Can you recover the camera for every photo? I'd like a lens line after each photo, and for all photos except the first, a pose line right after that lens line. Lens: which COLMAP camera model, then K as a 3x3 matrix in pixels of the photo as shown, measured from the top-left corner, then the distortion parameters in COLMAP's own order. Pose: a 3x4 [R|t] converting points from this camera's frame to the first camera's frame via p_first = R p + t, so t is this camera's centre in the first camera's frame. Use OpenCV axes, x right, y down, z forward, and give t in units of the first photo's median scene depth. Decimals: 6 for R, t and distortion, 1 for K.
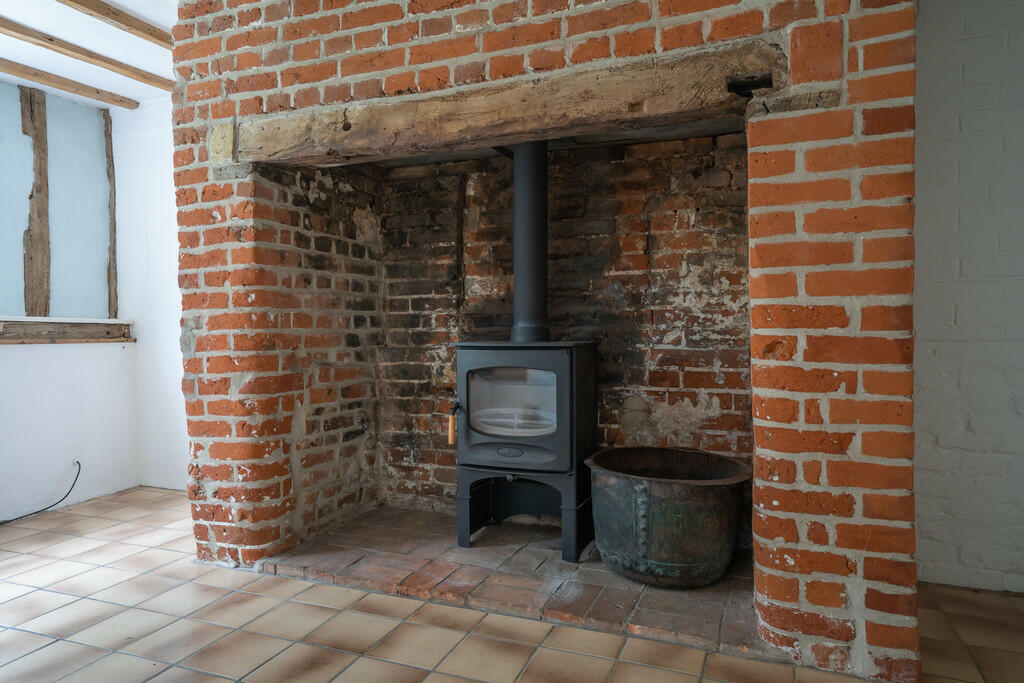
lens RADIAL K [[662.6, 0, 514.0], [0, 662.6, 335.6], [0, 0, 1]] dist [0.002791, 0.002121]
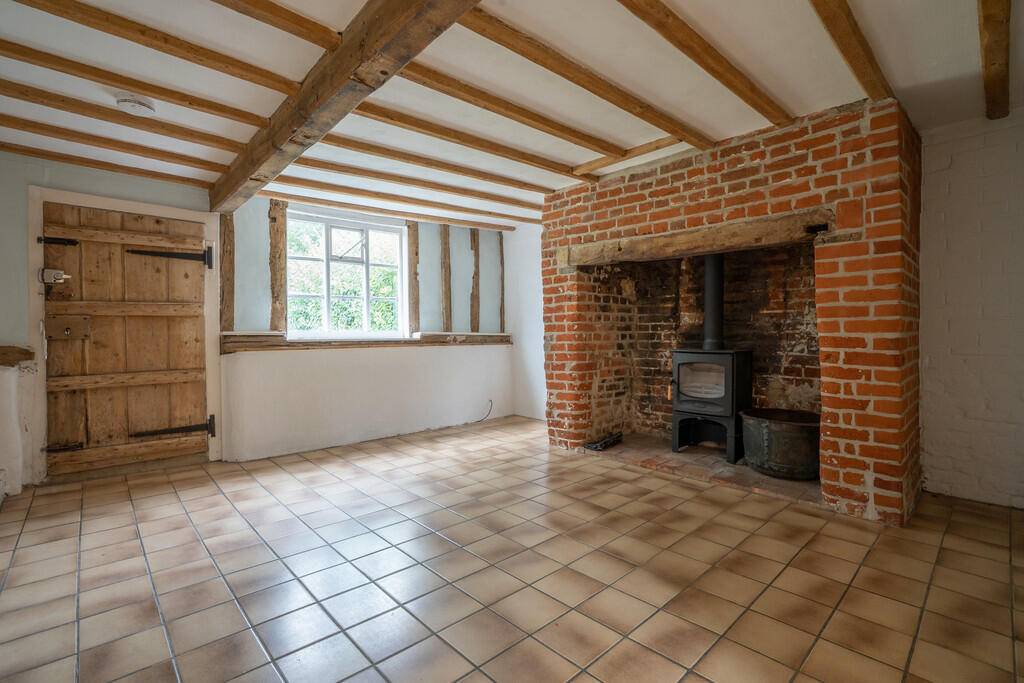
lens RADIAL K [[473.1, 0, 509.5], [0, 473.1, 339.7], [0, 0, 1]] dist [-0.061370, 0.026498]
pose [[0.899156, 0.011403, -0.437480, 0.096857], [-0.008277, 0.999925, 0.009051, -0.029730], [0.437551, -0.004517, 0.899182, -0.526318]]
